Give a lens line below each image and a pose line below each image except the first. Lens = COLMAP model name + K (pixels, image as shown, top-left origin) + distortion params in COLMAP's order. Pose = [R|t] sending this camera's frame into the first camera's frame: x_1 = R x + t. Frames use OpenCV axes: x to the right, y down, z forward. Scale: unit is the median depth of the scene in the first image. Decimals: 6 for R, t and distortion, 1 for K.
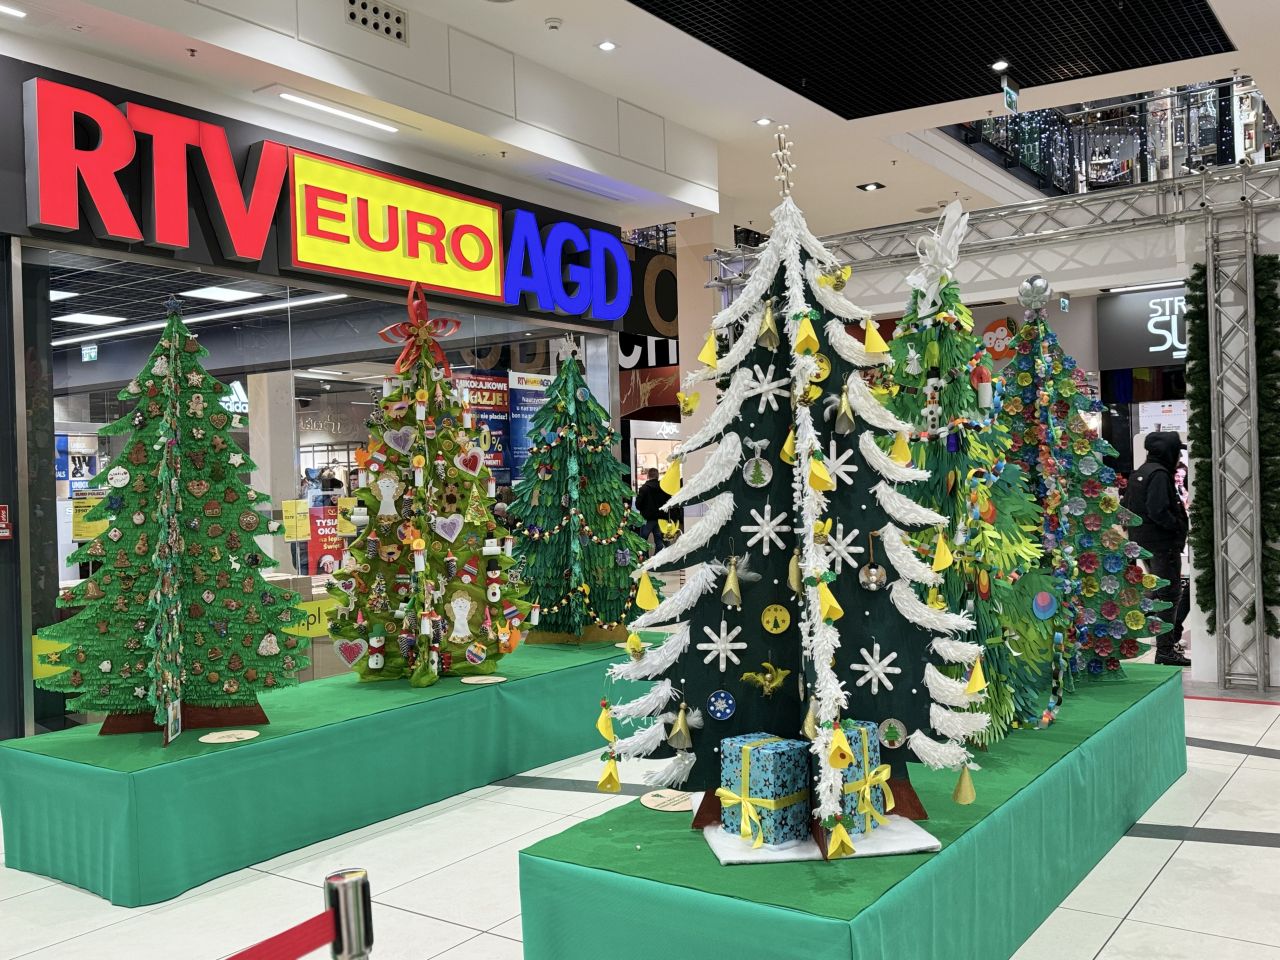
lens RADIAL K [[1166.1, 0, 647.7], [0, 1166.1, 485.8], [0, 0, 1]] dist [0.057682, 0.000000]
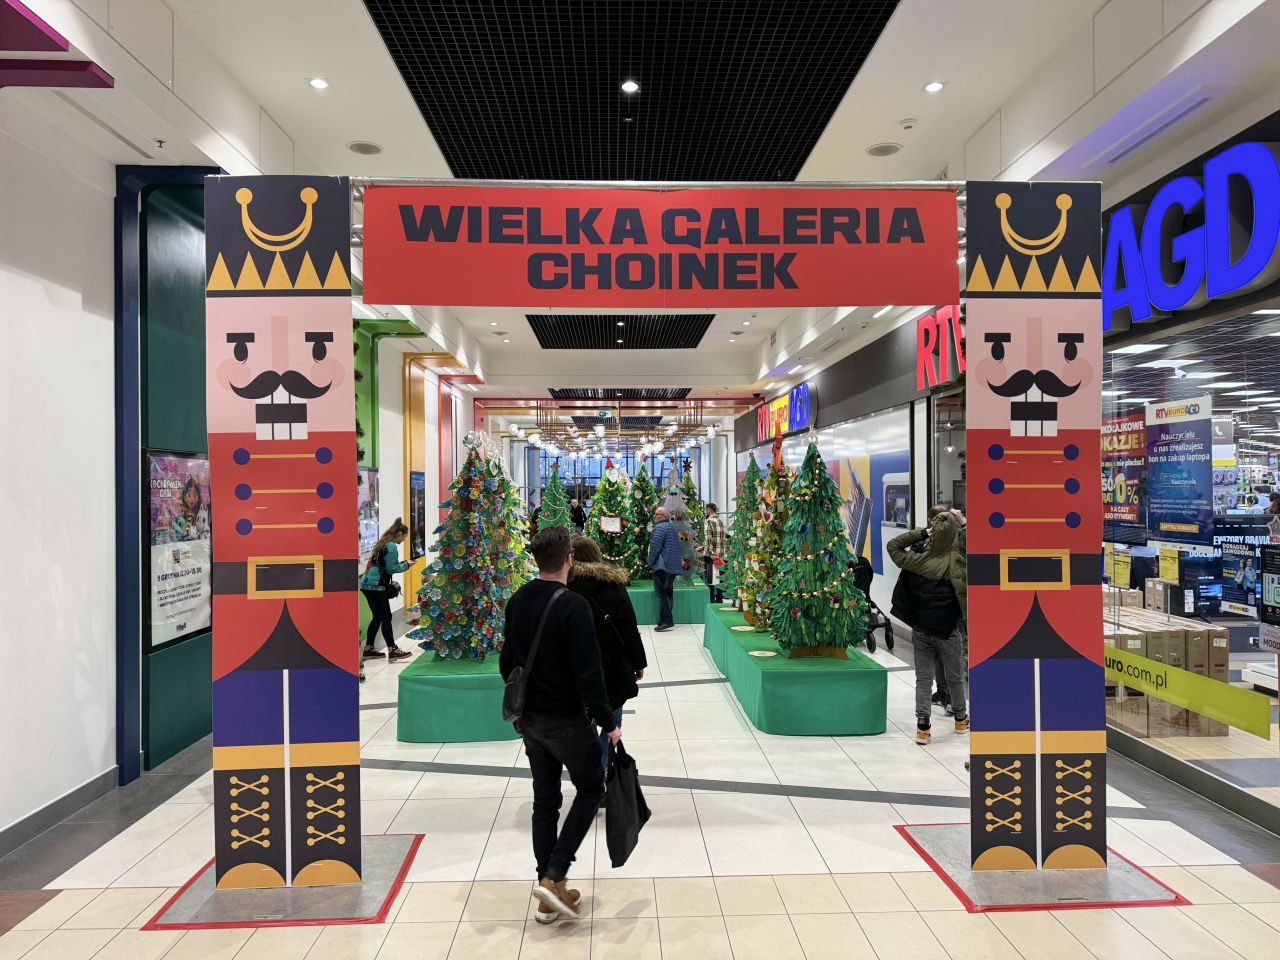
lens RADIAL K [[898.7, 0, 645.2], [0, 898.7, 472.1], [0, 0, 1]] dist [0.037992, -0.040625]
pose [[-0.798878, 0.025080, -0.600970, 0.838405], [0.029137, 0.999571, 0.002983, -0.099763], [0.600787, -0.015128, -0.799266, 2.022421]]
